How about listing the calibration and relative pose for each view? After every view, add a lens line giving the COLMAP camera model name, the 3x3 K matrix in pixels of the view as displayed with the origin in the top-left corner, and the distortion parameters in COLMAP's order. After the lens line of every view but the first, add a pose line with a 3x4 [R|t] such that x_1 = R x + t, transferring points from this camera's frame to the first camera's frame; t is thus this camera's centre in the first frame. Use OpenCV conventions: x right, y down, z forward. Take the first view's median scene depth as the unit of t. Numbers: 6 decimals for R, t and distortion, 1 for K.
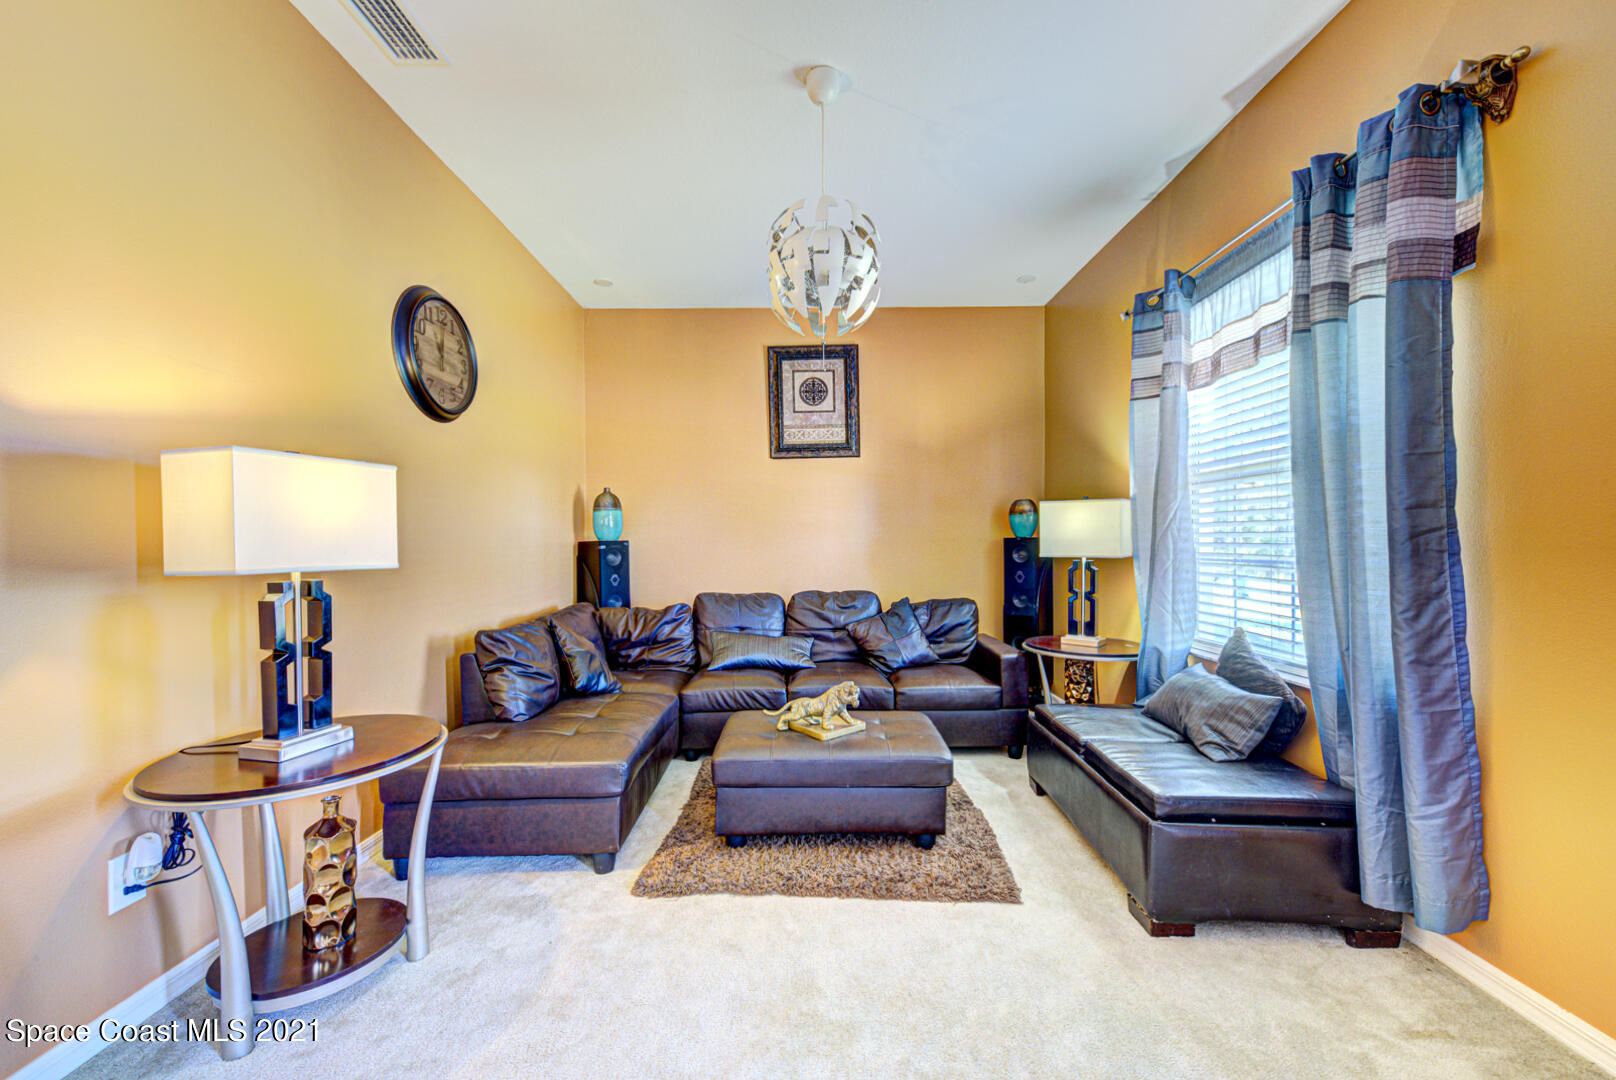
lens RADIAL K [[631.8, 0, 812.2], [0, 631.8, 548.0], [0, 0, 1]] dist [0.026065, -0.000837]
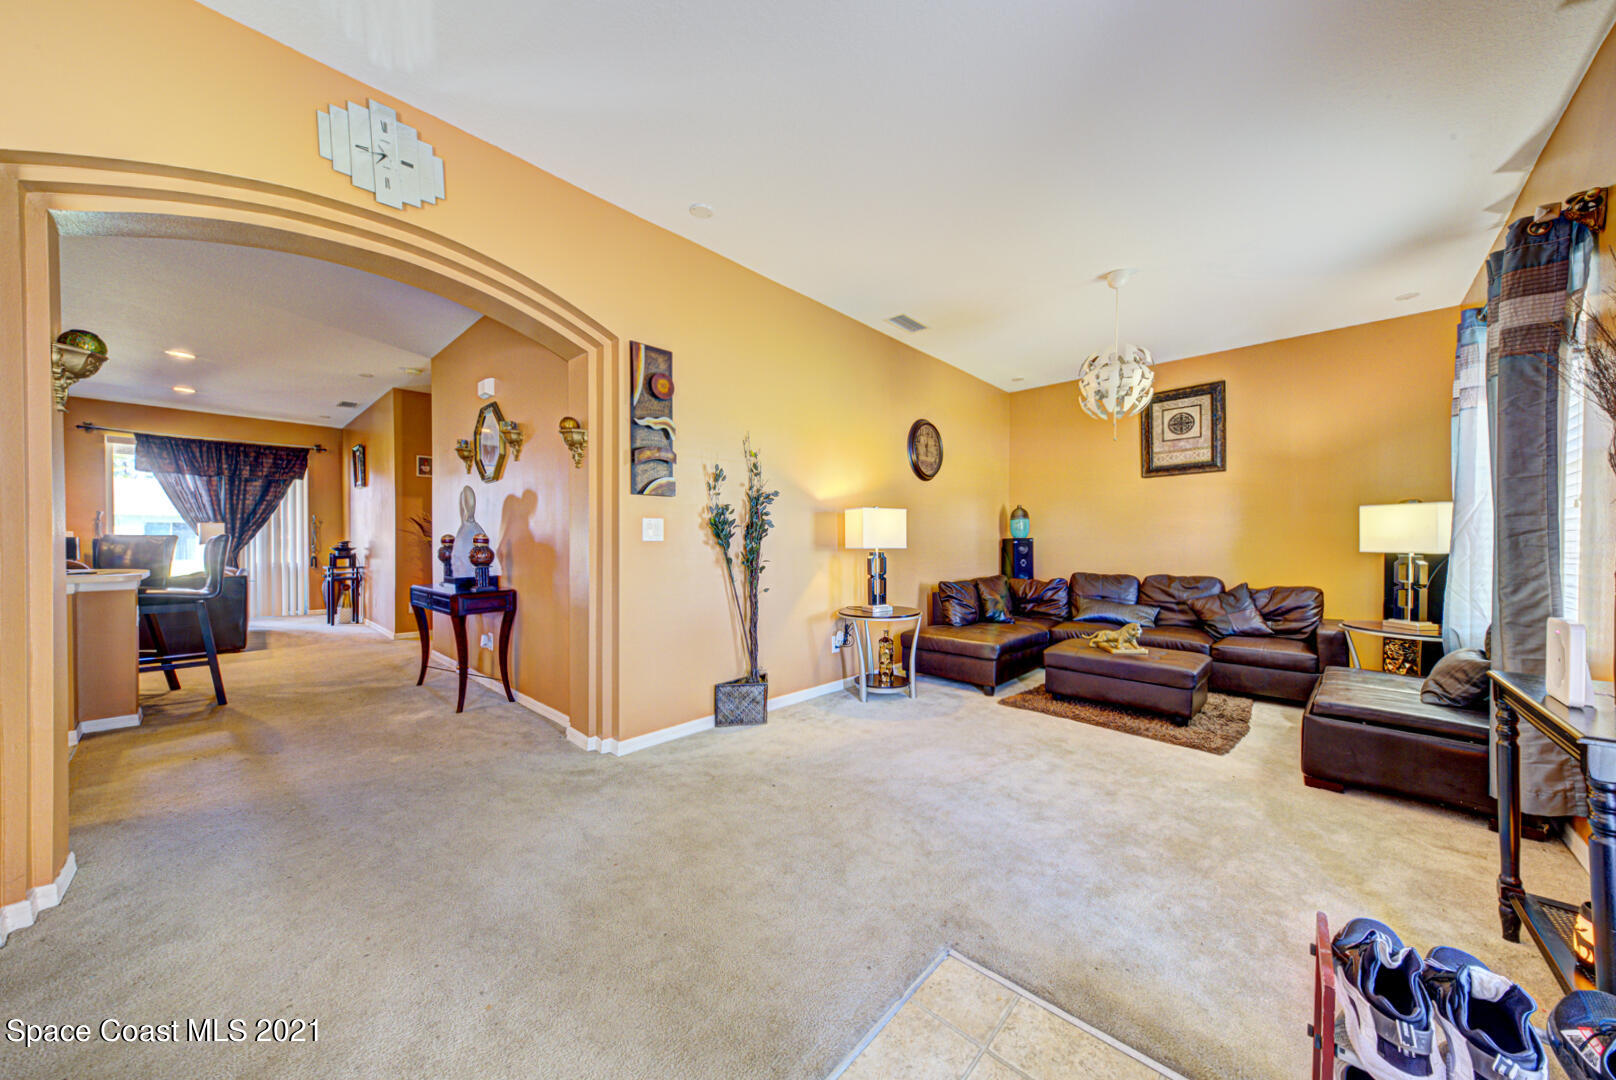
lens RADIAL K [[553.8, 0, 807.6], [0, 553.8, 543.2], [0, 0, 1]] dist [0.021746, -0.004081]
pose [[0.721599, 0.008322, -0.692261, 0.392938], [-0.010540, 0.999944, 0.001034, 0.008317], [0.692231, 0.006550, 0.721646, -0.572687]]
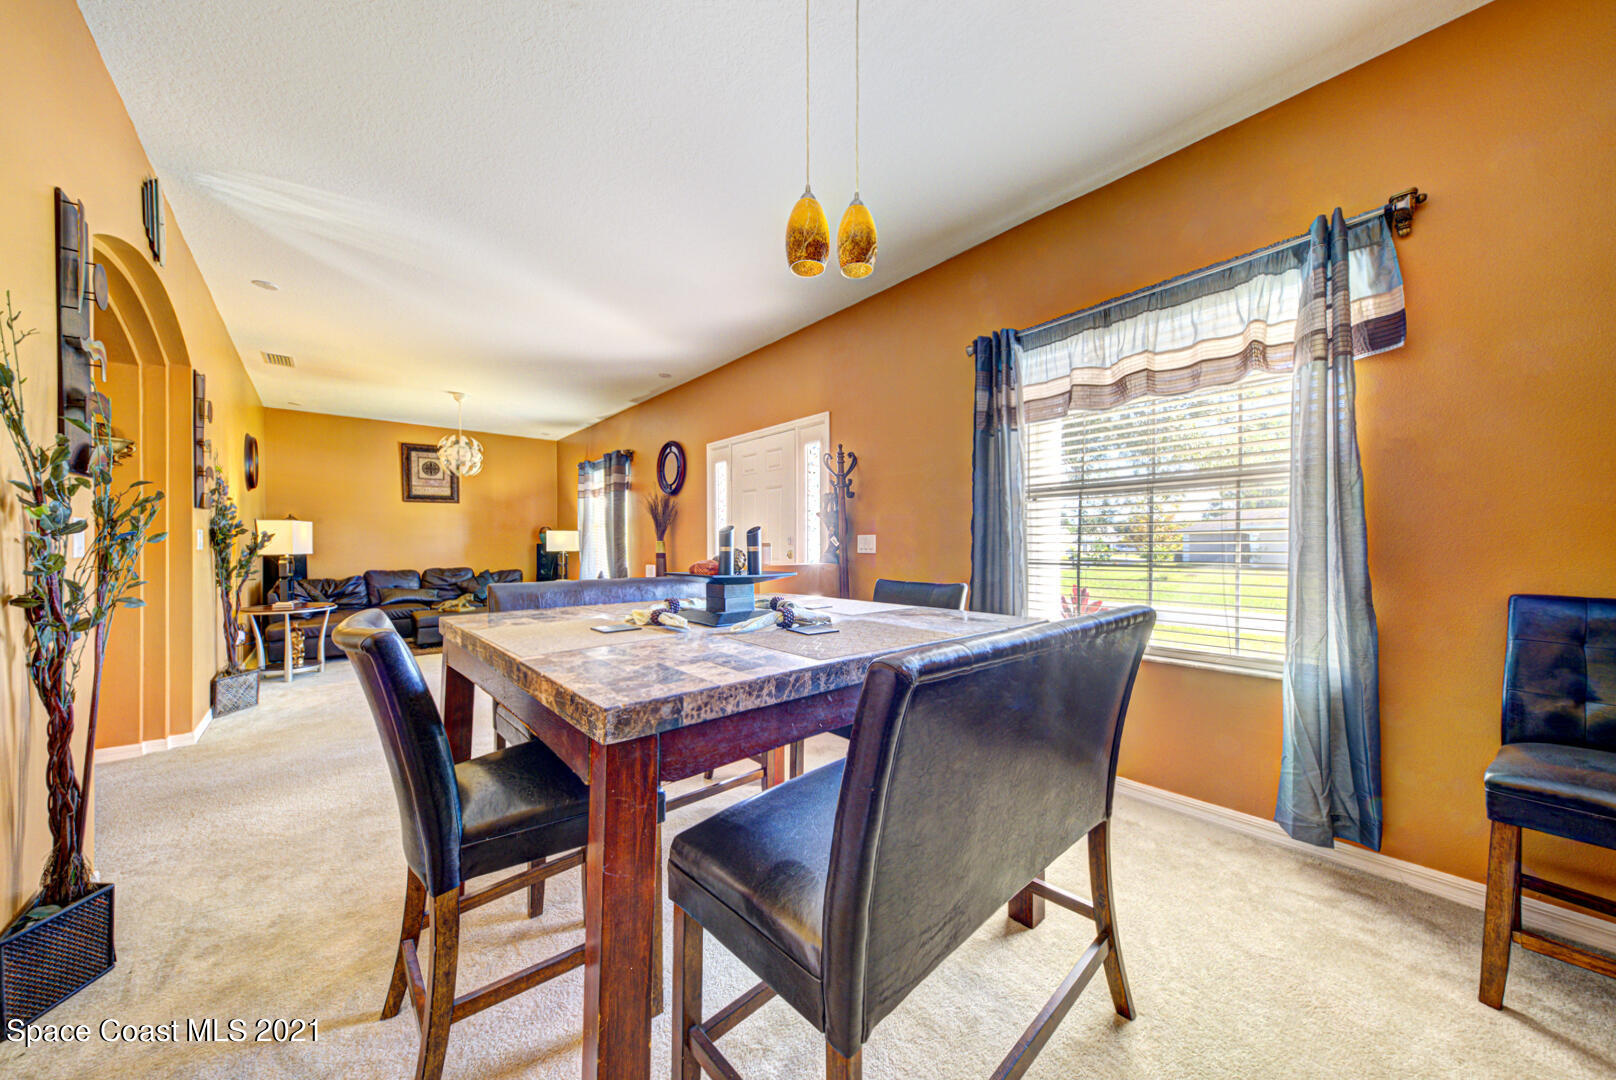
lens RADIAL K [[553.8, 0, 819.1], [0, 553.8, 545.7], [0, 0, 1]] dist [0.021746, -0.004081]
pose [[0.755157, 0.002971, 0.655538, -0.360819], [0.001963, 0.999975, -0.006793, 0.010361], [-0.655541, 0.006417, 0.755132, -1.765179]]
